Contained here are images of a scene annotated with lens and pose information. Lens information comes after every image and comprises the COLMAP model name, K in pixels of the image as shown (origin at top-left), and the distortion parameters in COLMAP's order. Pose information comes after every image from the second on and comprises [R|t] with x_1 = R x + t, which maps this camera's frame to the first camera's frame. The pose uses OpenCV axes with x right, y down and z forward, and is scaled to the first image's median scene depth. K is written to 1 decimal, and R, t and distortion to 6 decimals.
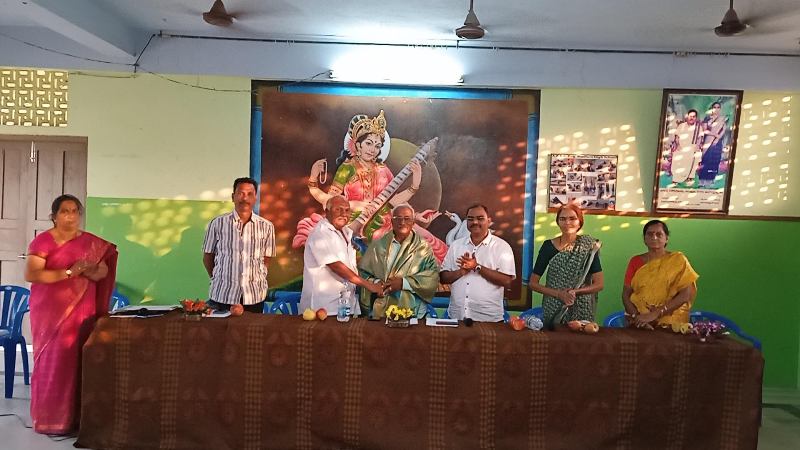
lens RADIAL K [[720.8, 0, 402.0], [0, 720.8, 227.2], [0, 0, 1]] dist [0.093071, -0.118219]
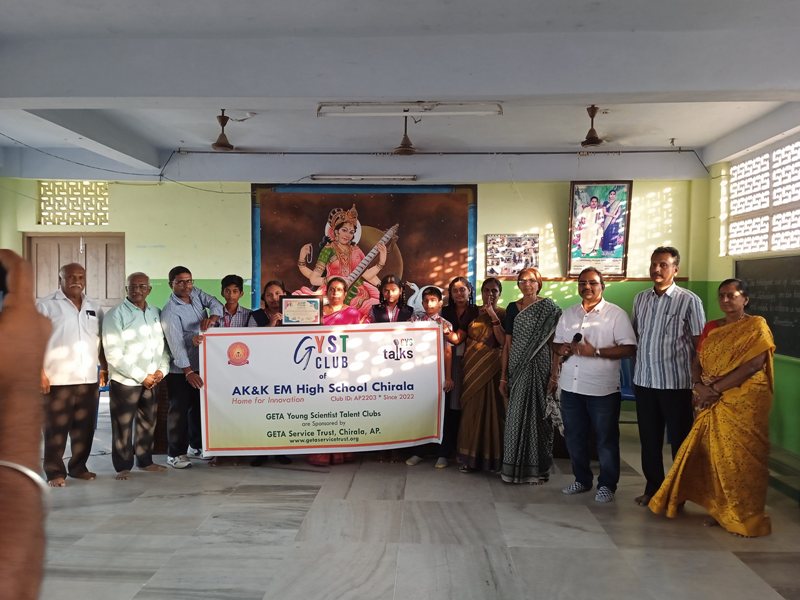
lens RADIAL K [[669.5, 0, 399.7], [0, 669.5, 303.5], [0, 0, 1]] dist [0.111121, -0.176693]
pose [[0.999491, -0.030363, -0.009801, 0.059840], [0.030292, 0.999515, -0.007287, 0.024848], [0.010017, 0.006986, 0.999925, -0.186479]]
